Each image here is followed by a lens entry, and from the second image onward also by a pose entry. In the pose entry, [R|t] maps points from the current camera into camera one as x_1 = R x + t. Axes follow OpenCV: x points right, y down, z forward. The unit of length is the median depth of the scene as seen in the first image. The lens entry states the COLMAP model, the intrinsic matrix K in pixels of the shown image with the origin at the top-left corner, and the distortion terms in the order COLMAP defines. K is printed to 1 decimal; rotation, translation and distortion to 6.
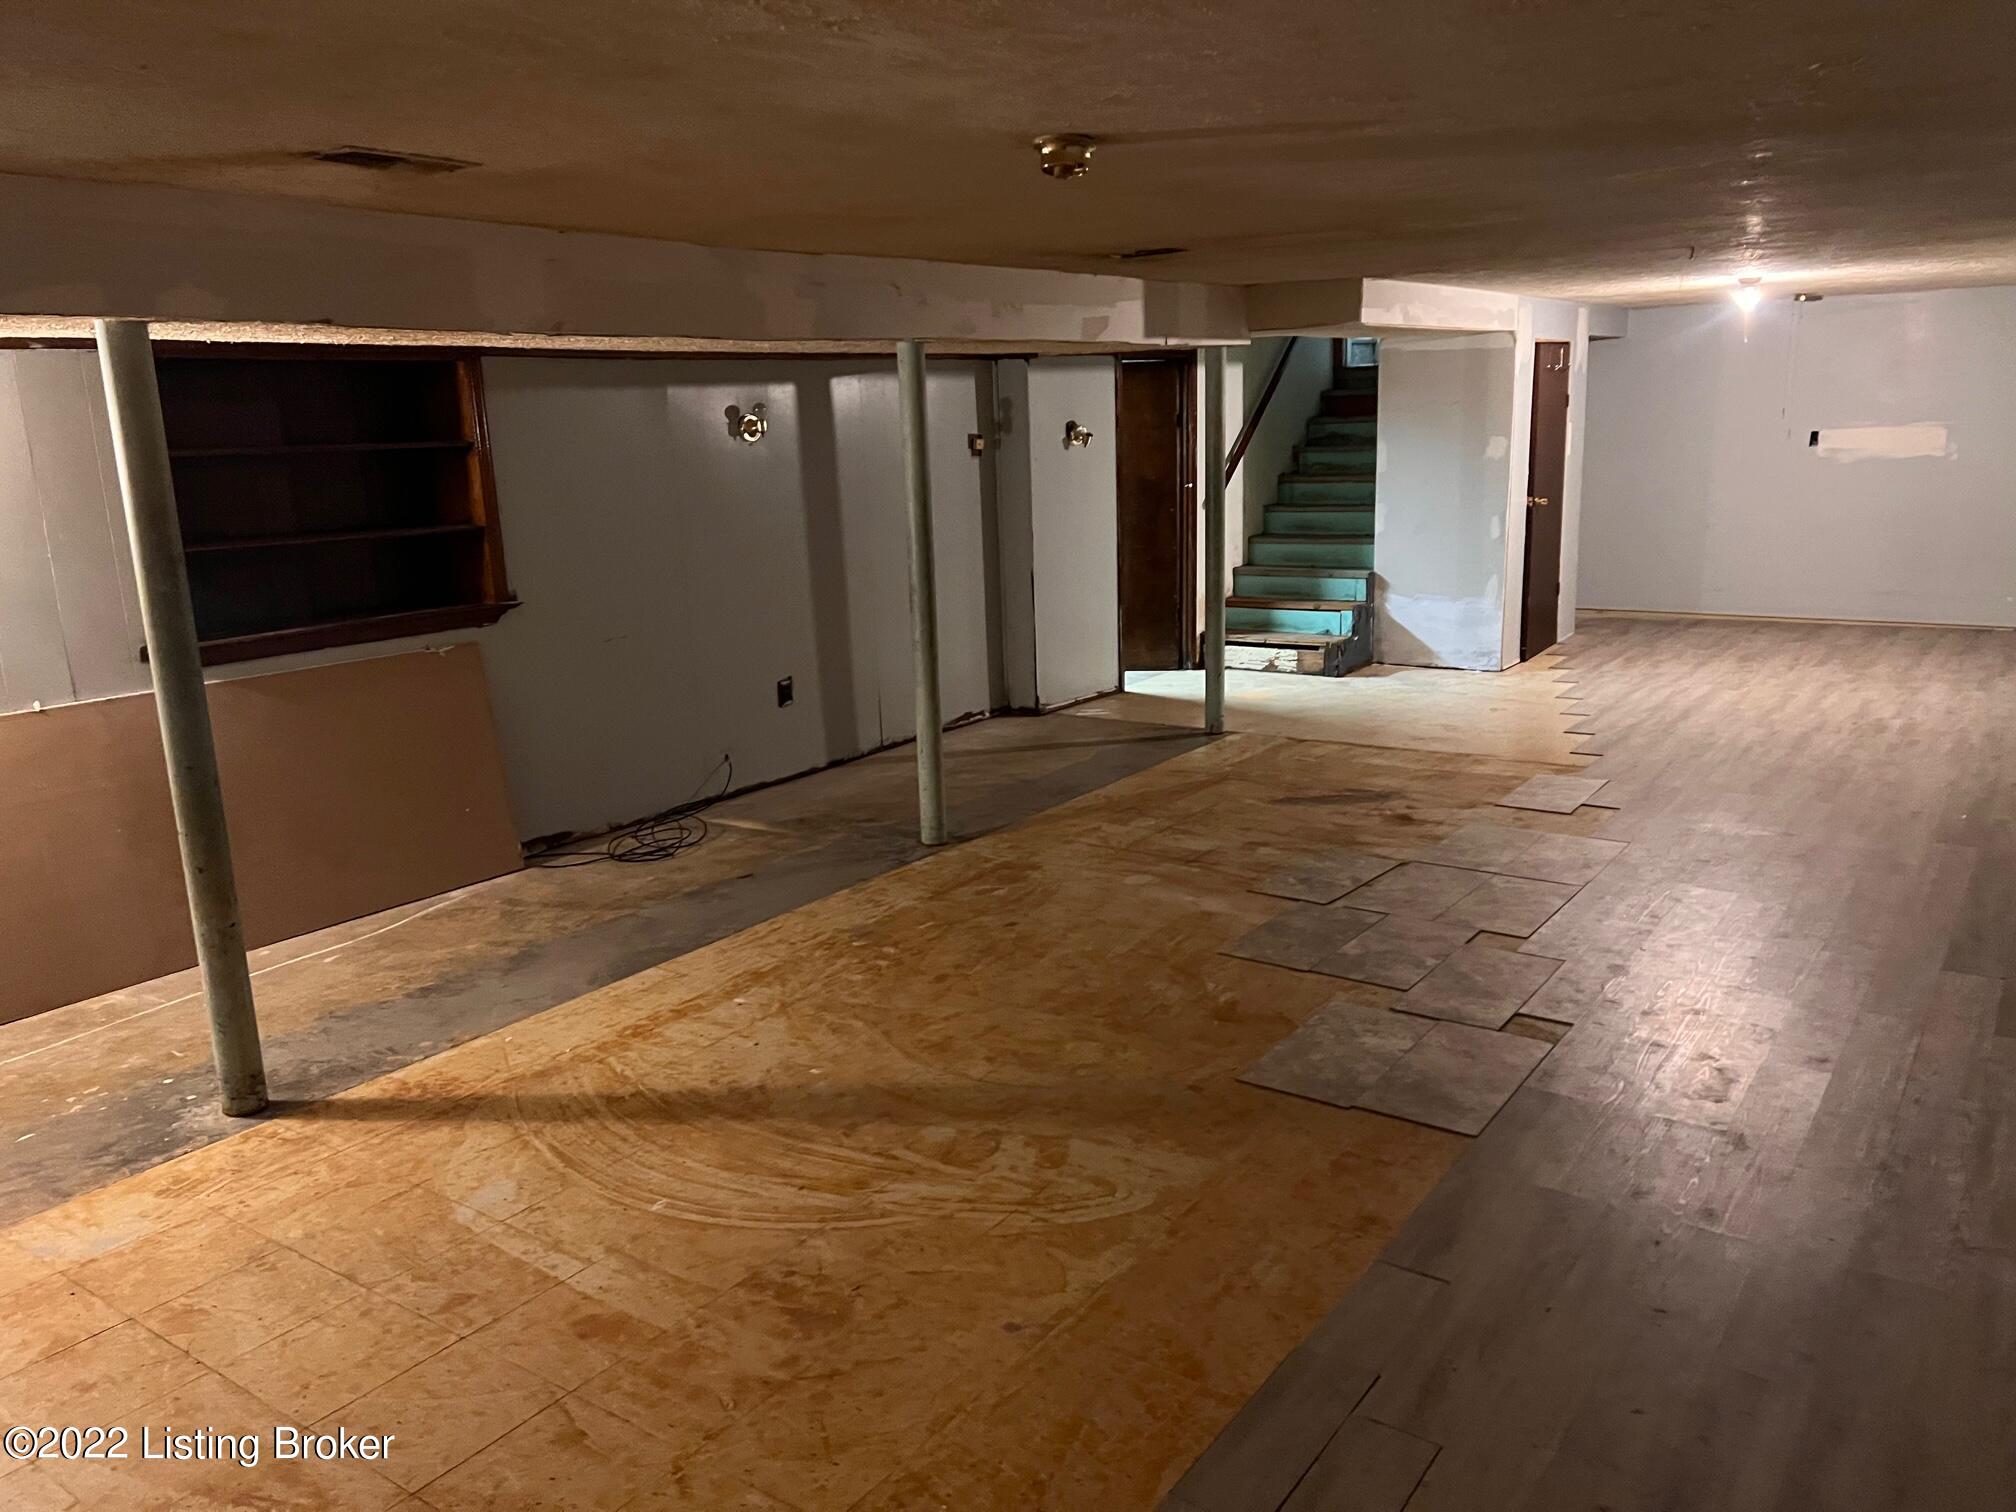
lens RADIAL K [[1528.6, 0, 998.1], [0, 1528.6, 750.8], [0, 0, 1]] dist [0.082018, 0.001324]
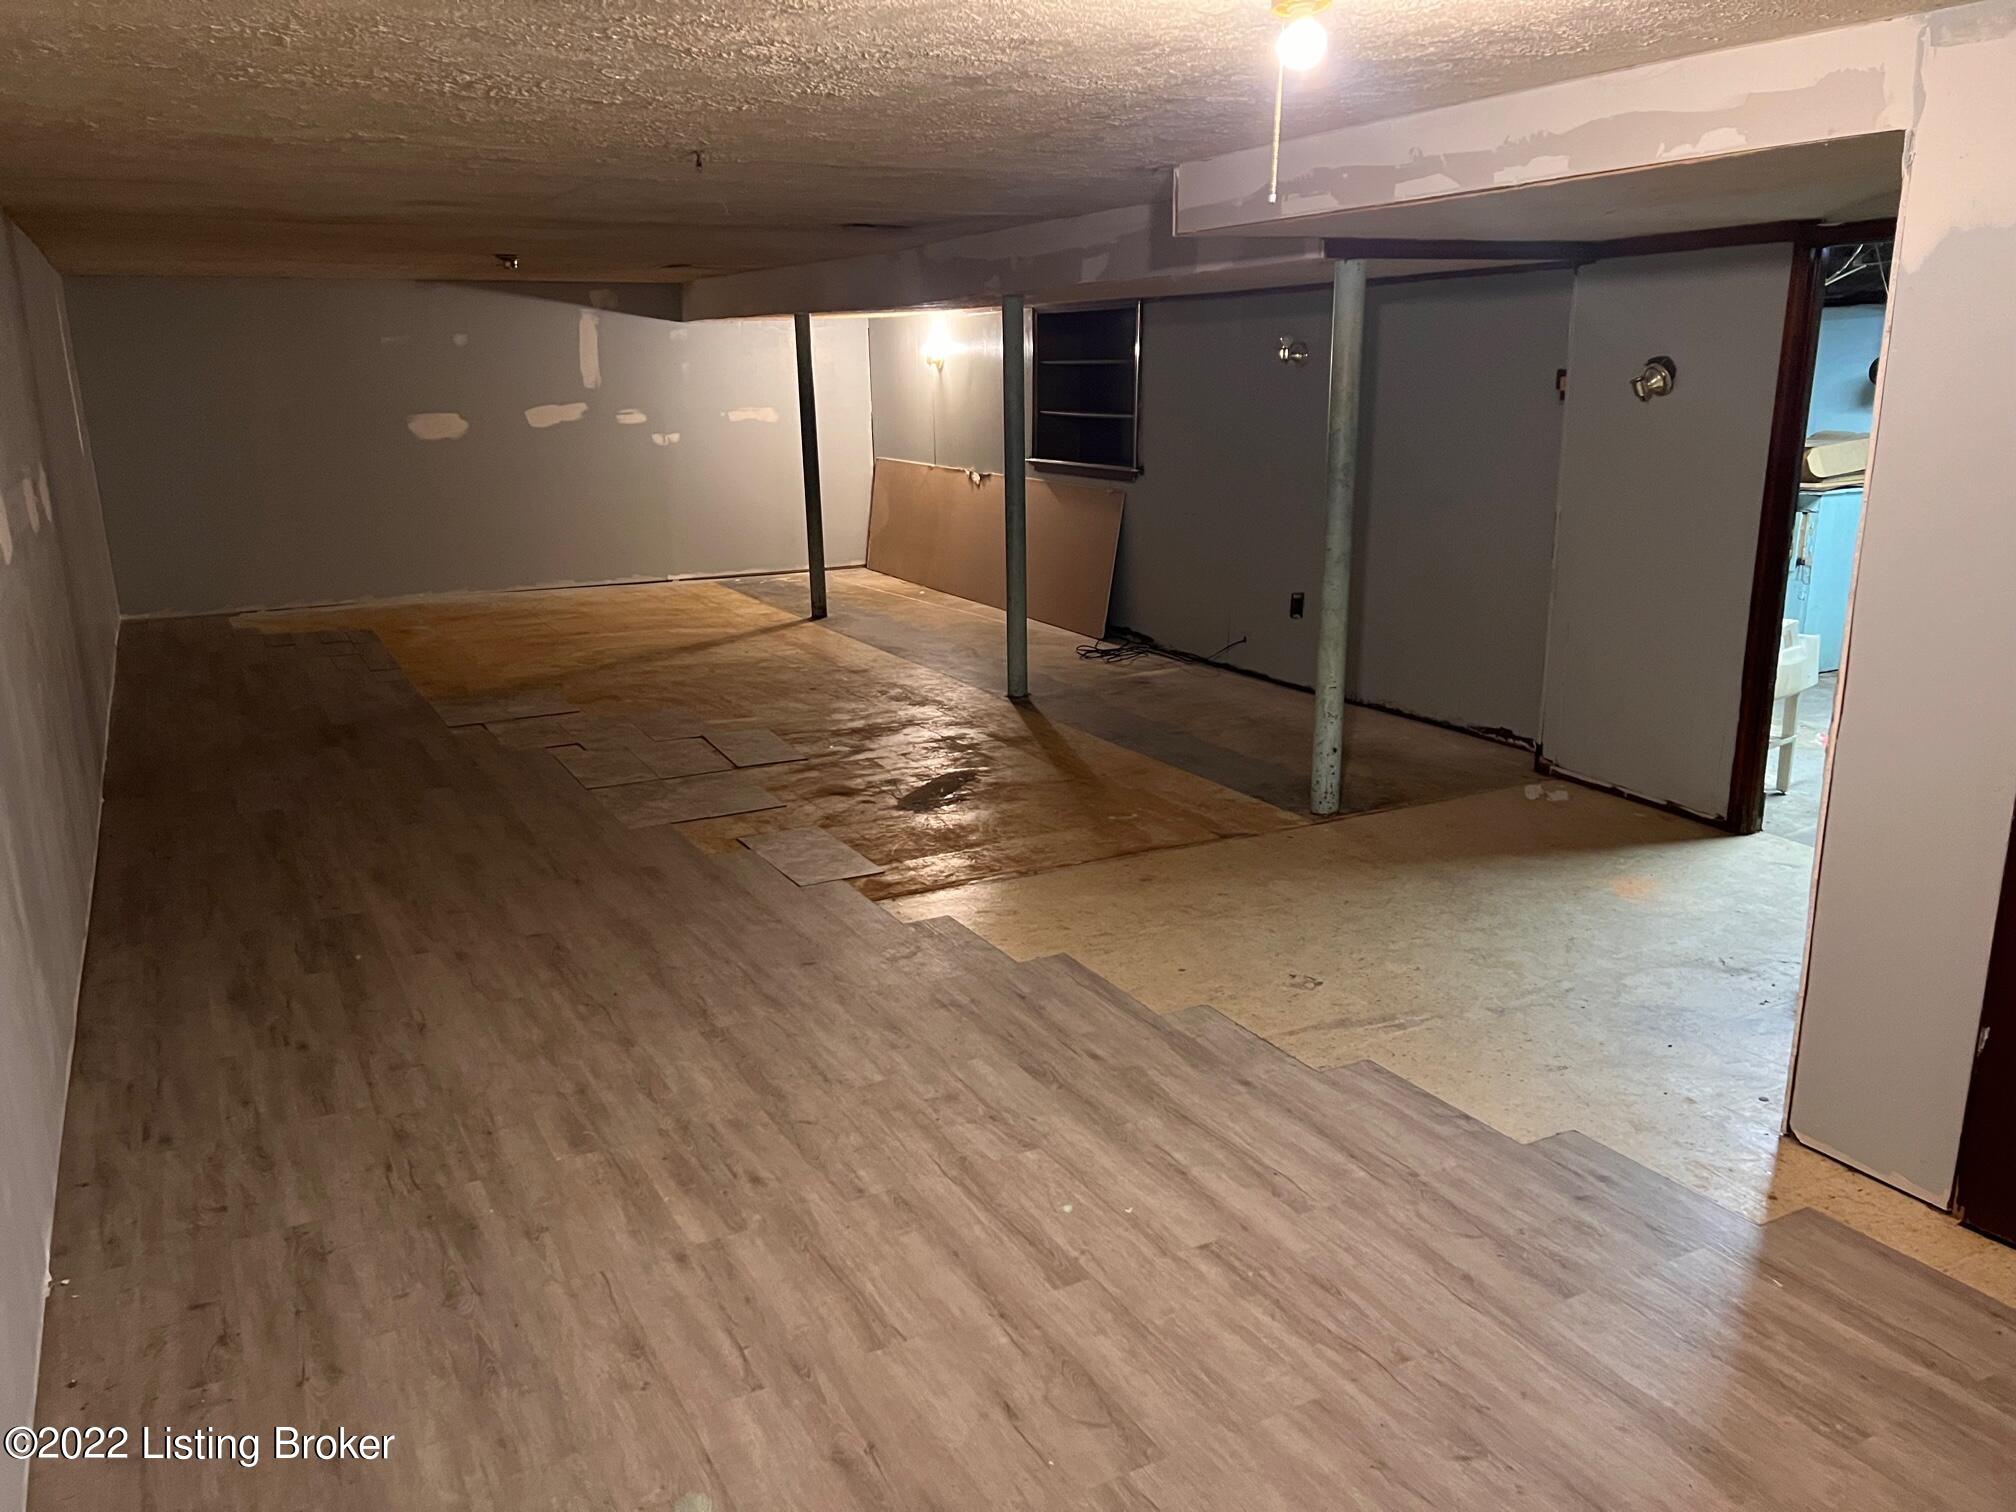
lens RADIAL K [[1528.6, 0, 998.7], [0, 1528.6, 760.6], [0, 0, 1]] dist [0.082018, 0.001324]
pose [[-0.440946, 0.270620, -0.855764, 1.001958], [-0.164751, 0.912856, 0.373565, -0.340204], [0.882283, 0.305710, -0.357936, 1.369534]]
